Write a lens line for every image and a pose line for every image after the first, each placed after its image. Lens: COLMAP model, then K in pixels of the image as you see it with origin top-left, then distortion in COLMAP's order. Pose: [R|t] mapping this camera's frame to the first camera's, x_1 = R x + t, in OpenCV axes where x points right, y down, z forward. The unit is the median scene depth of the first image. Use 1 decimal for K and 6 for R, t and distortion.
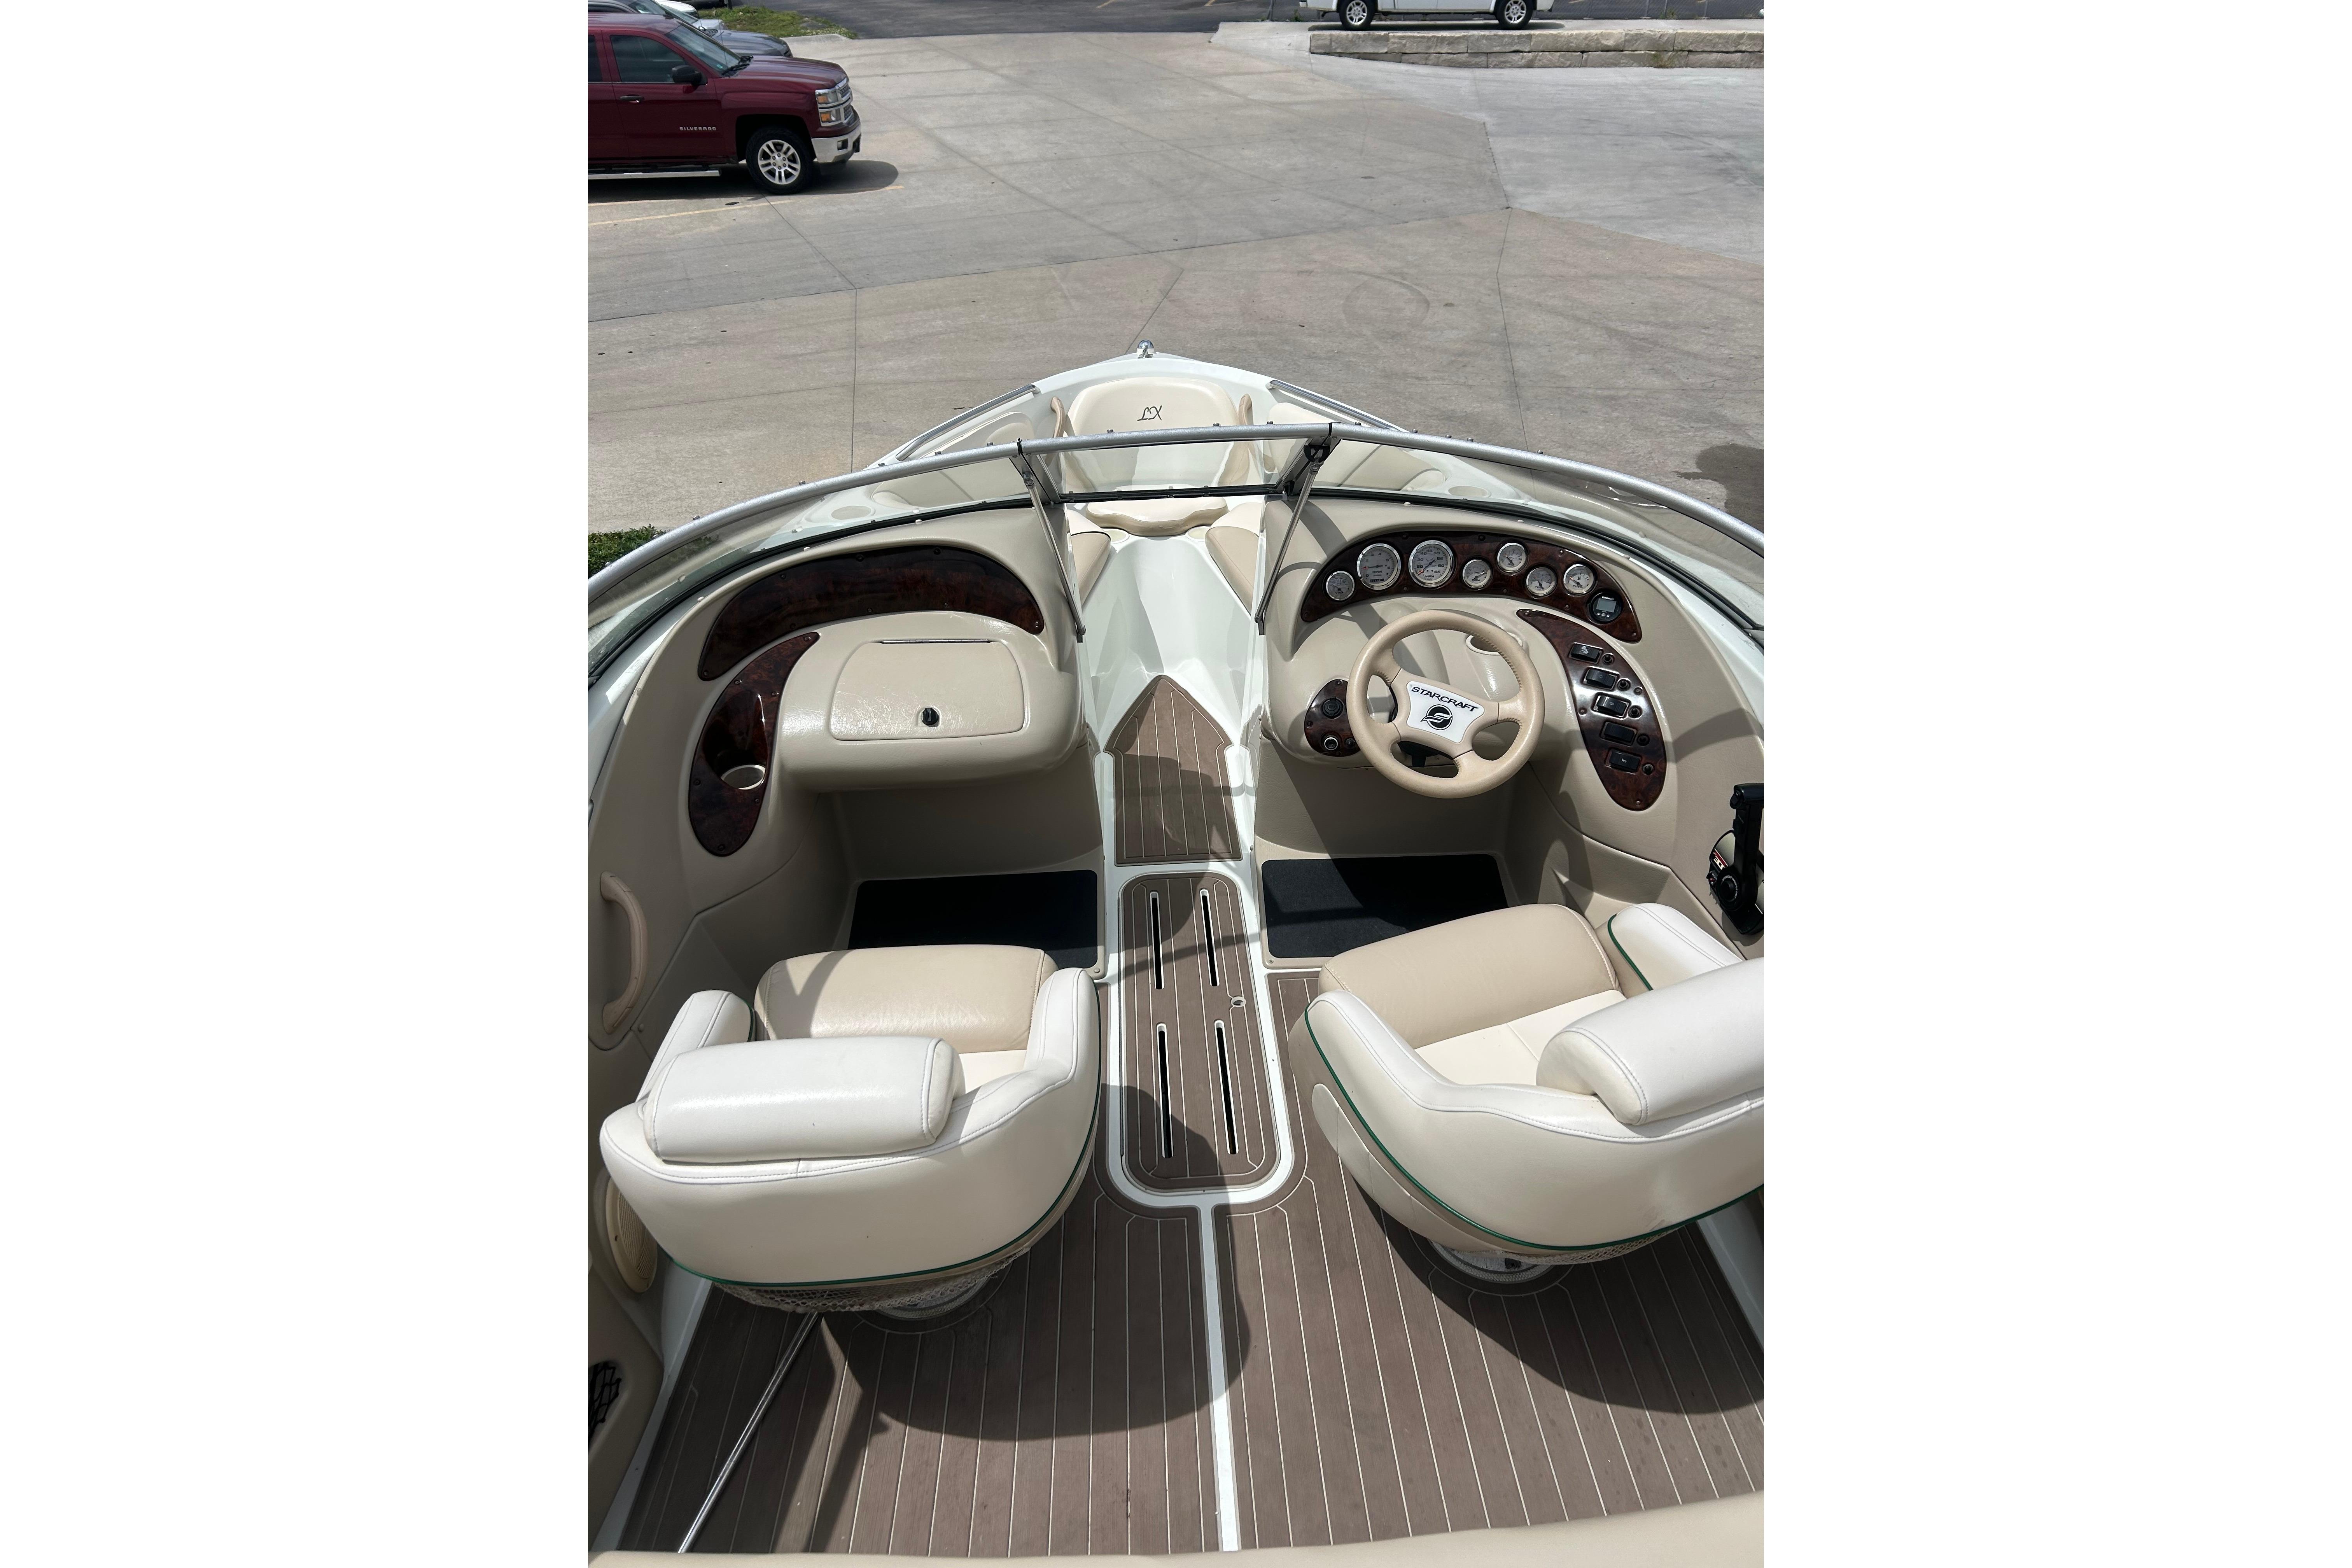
lens RADIAL K [[1189.6, 0, 1196.9], [0, 1189.6, 777.9], [0, 0, 1]] dist [0.024704, -0.000966]
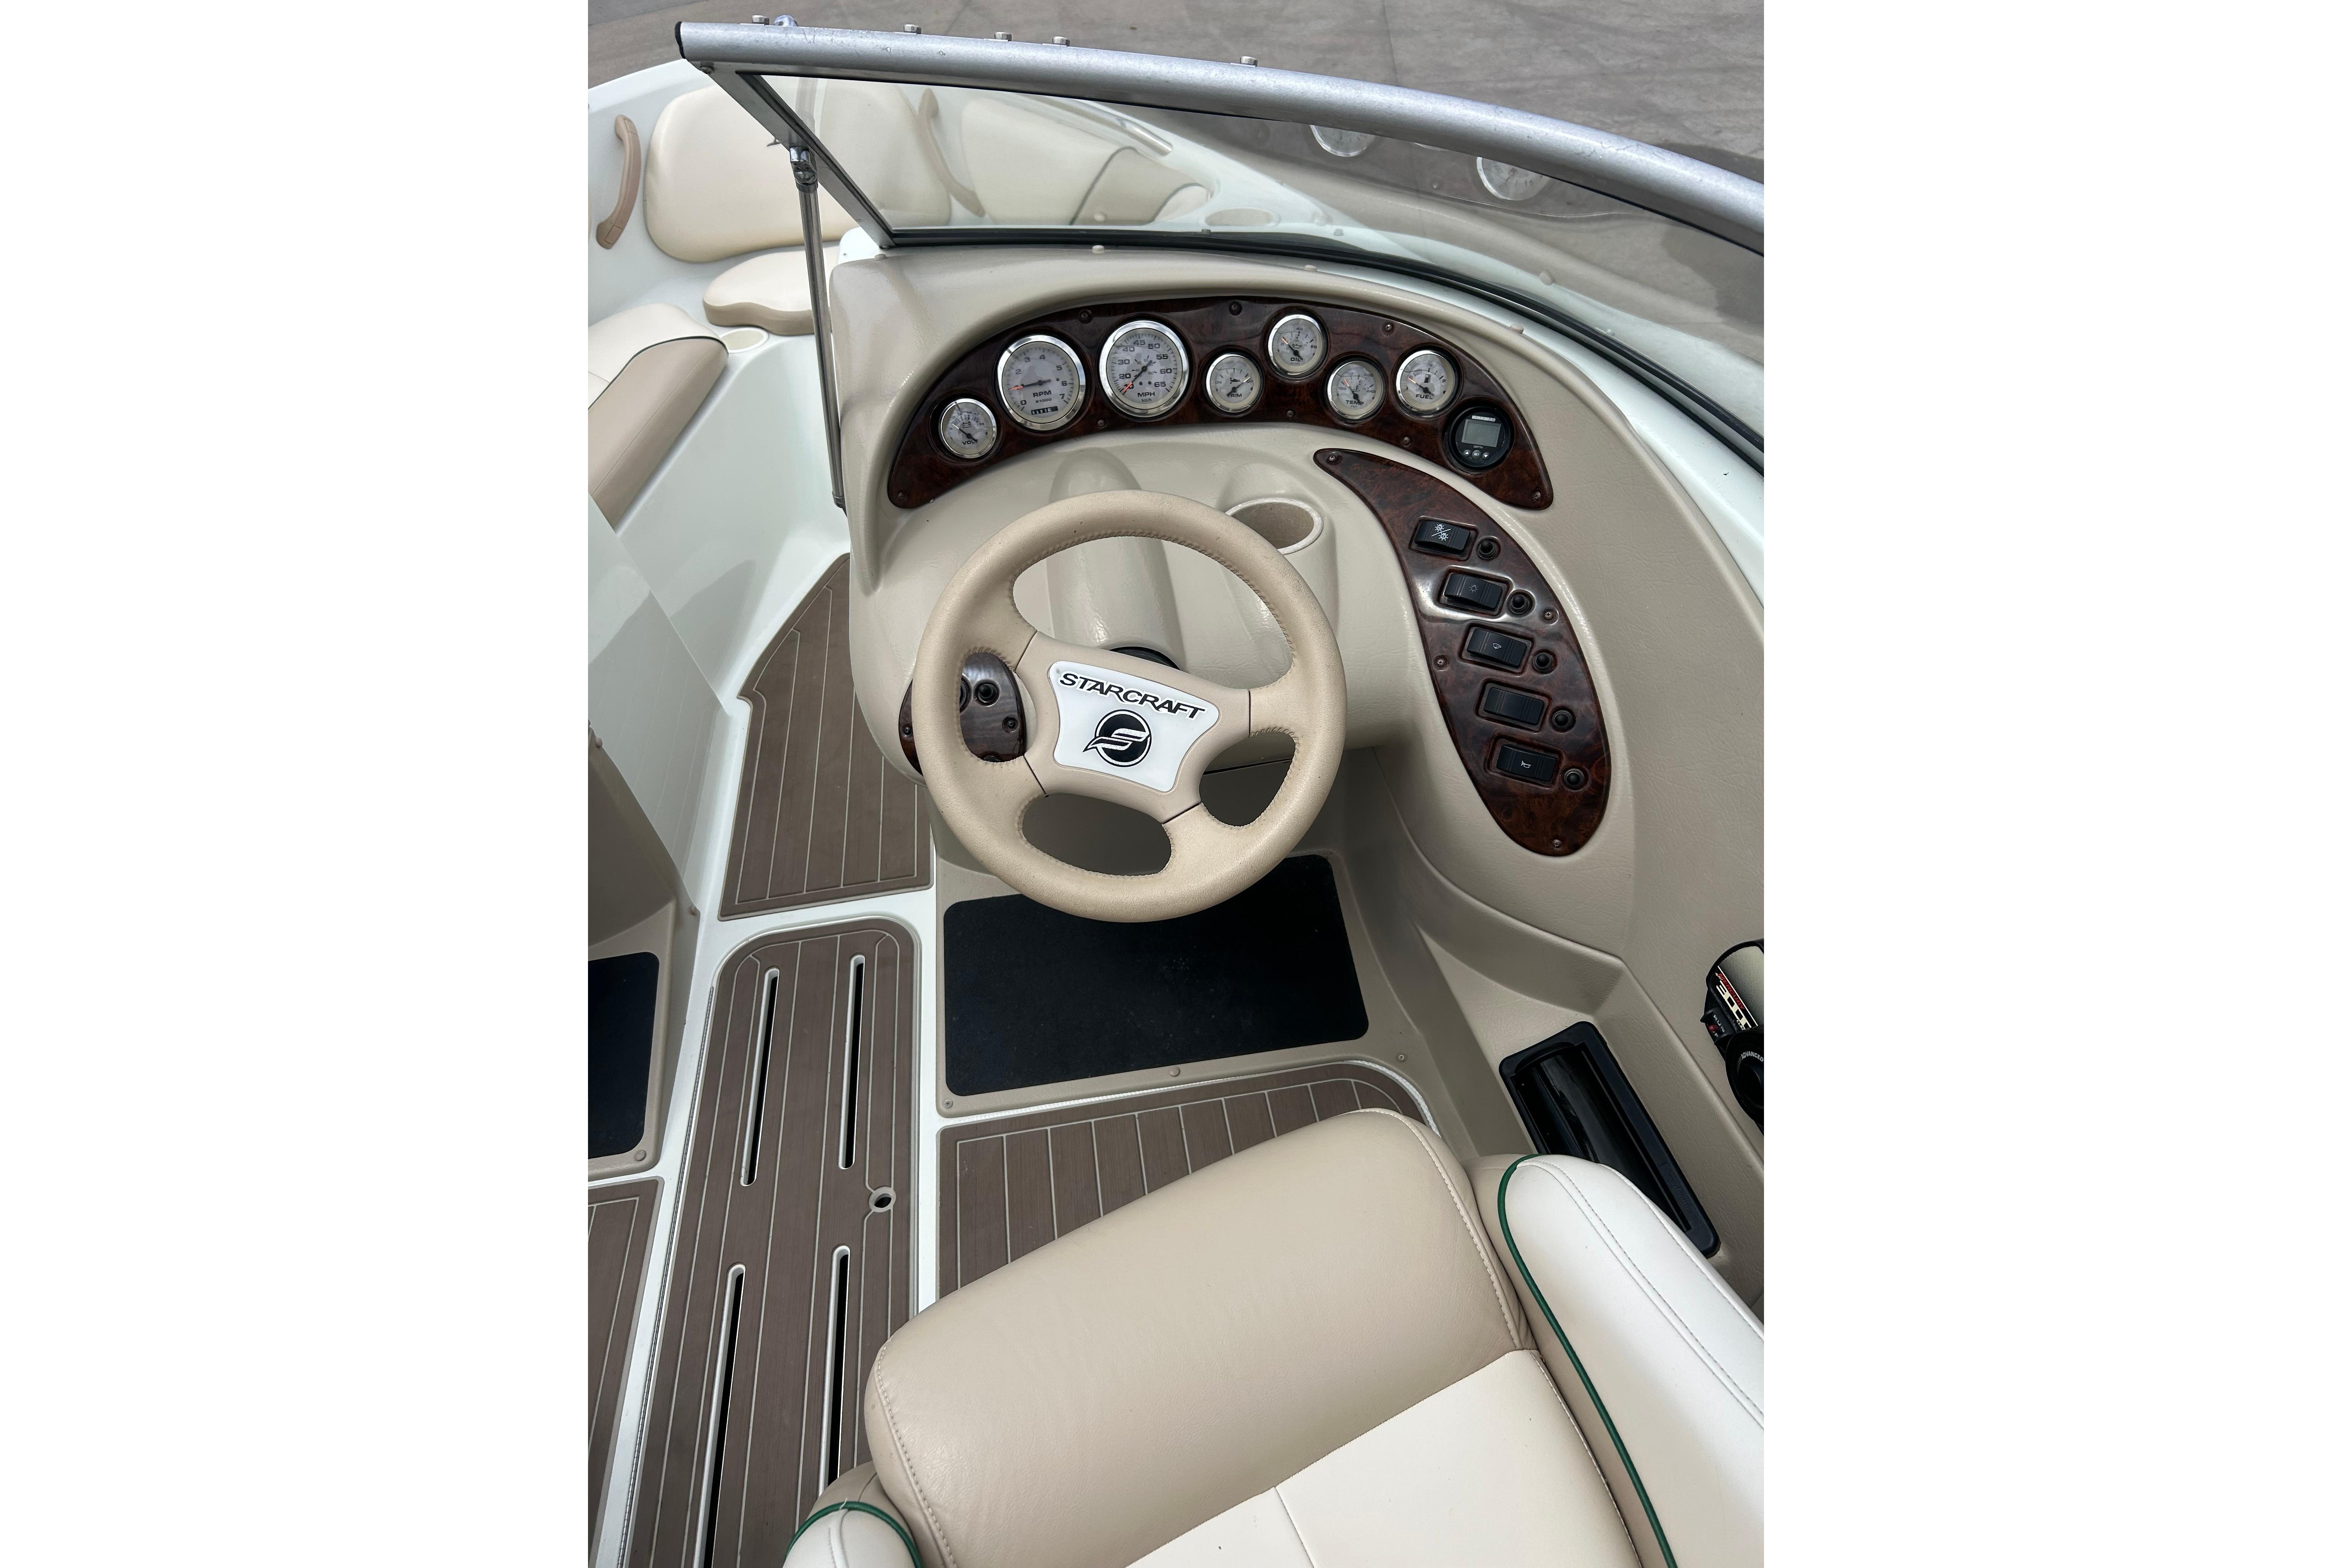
lens RADIAL K [[1189.6, 0, 1196.9], [0, 1189.6, 777.9], [0, 0, 1]] dist [0.024704, -0.000966]
pose [[0.994232, -0.098201, 0.043121, 0.180293], [0.089118, 0.980118, 0.177277, -0.097597], [-0.059673, -0.172412, 0.983216, 0.469410]]
